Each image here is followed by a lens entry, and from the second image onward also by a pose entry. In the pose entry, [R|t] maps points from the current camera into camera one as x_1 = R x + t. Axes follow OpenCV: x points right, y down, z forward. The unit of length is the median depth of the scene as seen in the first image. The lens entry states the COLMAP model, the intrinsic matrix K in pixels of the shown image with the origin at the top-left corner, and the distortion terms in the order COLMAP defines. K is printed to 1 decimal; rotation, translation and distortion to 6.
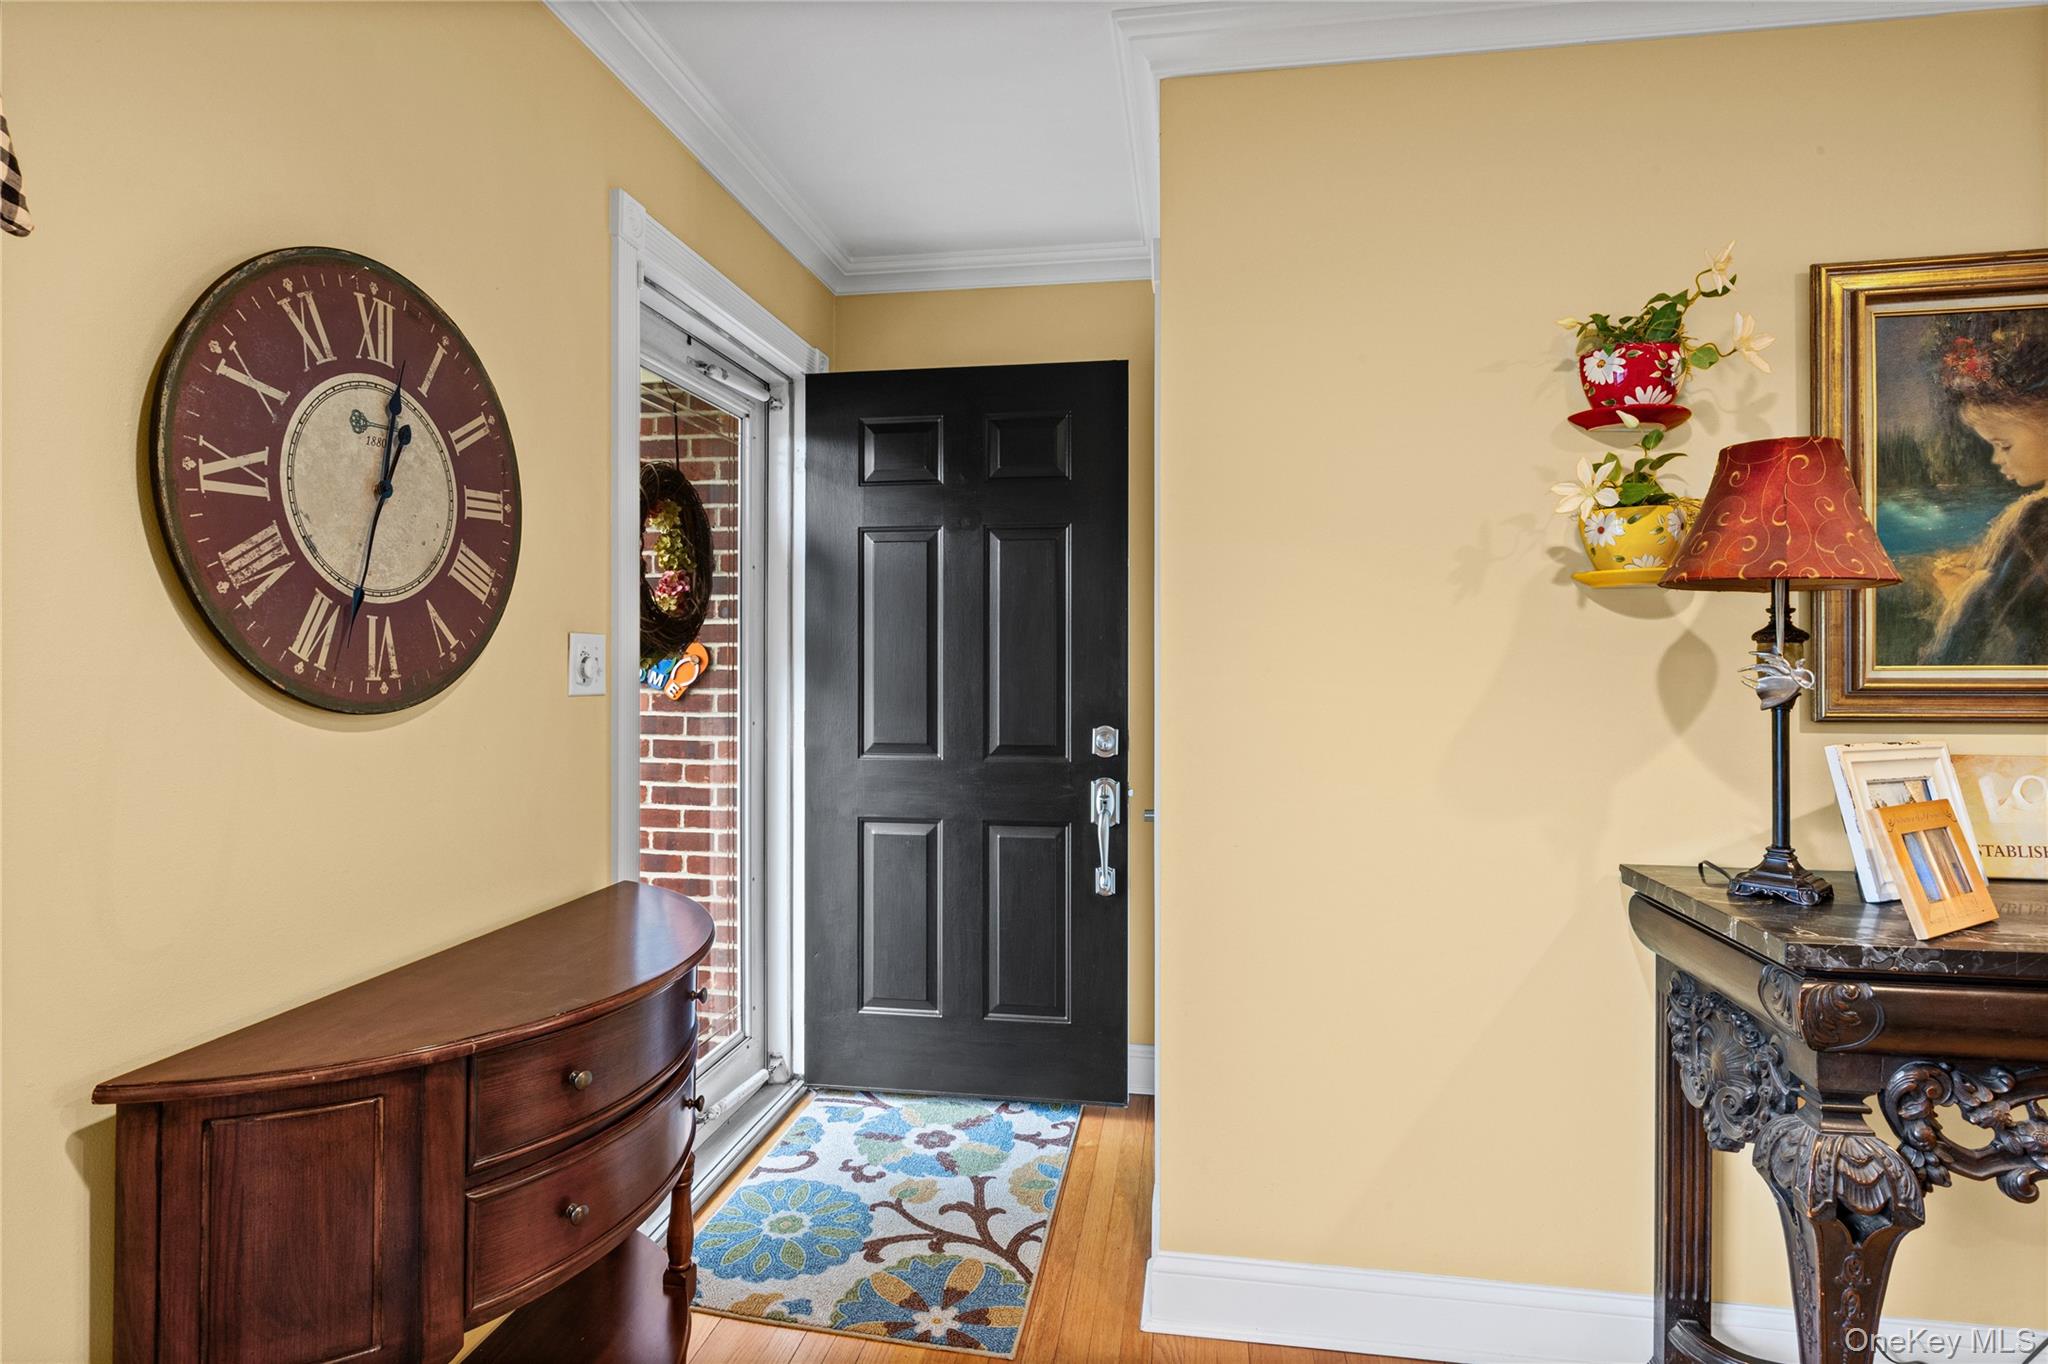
lens RADIAL K [[1028.4, 0, 1020.4], [0, 1028.4, 664.6], [0, 0, 1]] dist [-0.012313, -0.000176]
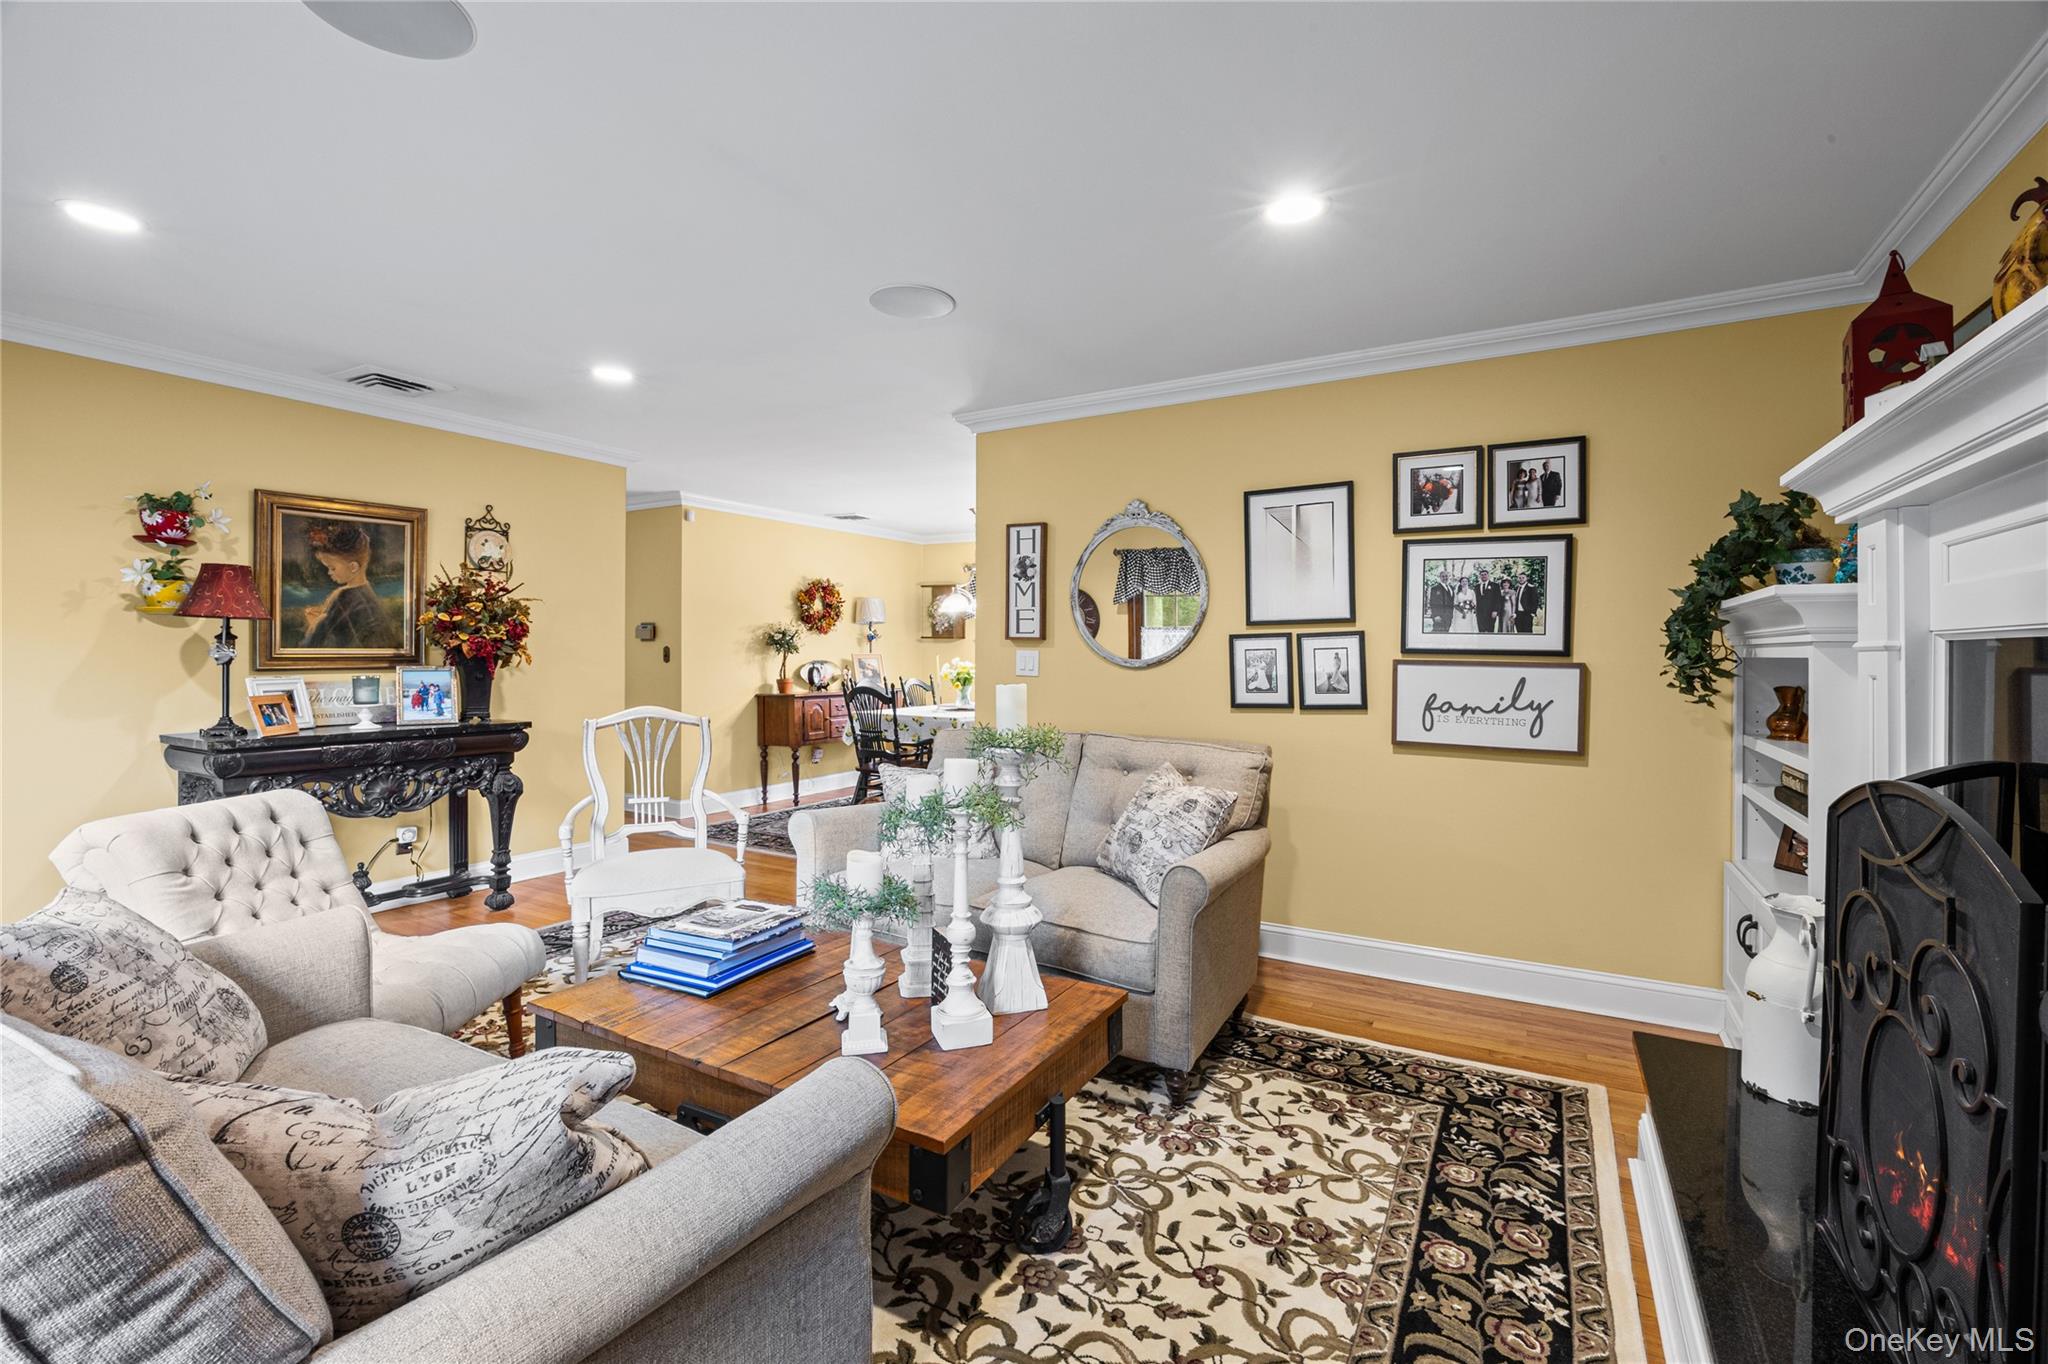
lens RADIAL K [[916.0, 0, 1044.8], [0, 916.0, 650.0], [0, 0, 1]] dist [-0.012144, -0.000408]
pose [[0.368666, 0.001339, 0.929561, -0.603189], [-0.001813, 0.999998, -0.000722, 0.003384], [-0.929560, -0.001419, 0.368668, -1.690316]]
